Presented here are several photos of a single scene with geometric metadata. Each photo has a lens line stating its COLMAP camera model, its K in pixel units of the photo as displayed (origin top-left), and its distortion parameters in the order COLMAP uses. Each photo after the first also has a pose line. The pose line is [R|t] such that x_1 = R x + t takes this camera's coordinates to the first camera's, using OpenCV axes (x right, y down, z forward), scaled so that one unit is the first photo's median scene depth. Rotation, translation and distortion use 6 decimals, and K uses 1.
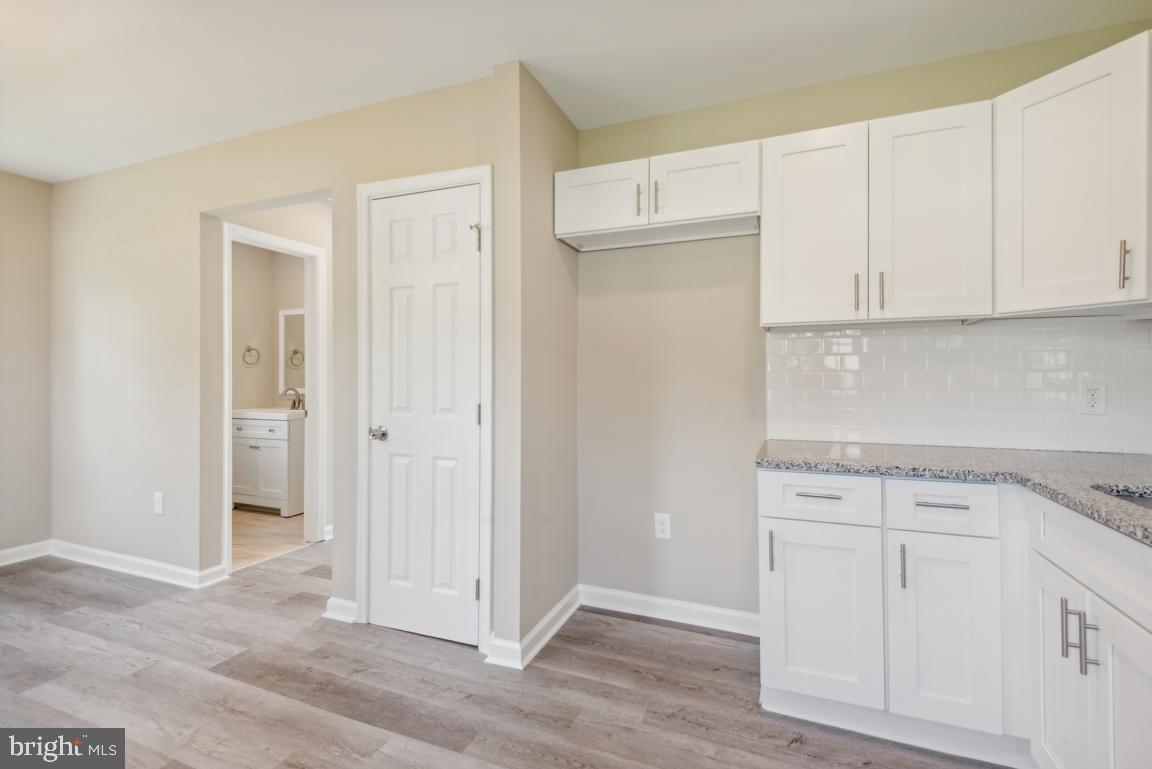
lens RADIAL K [[524.7, 0, 581.6], [0, 524.7, 370.9], [0, 0, 1]] dist [0.004804, -0.002419]
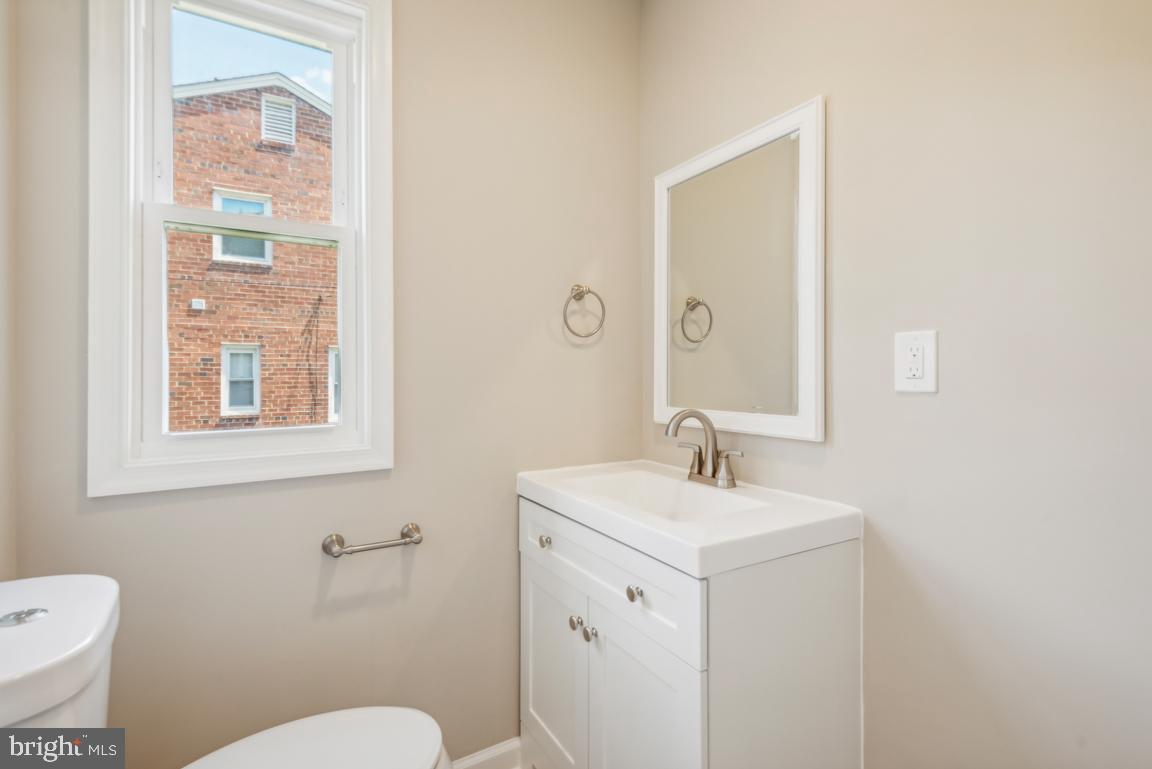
lens RADIAL K [[524.7, 0, 578.6], [0, 524.7, 375.0], [0, 0, 1]] dist [0.004804, -0.002419]
pose [[0.802585, 0.004143, -0.596524, -0.422342], [0.001673, 0.999956, 0.009197, 0.009660], [0.596536, -0.008379, 0.802543, 0.714760]]
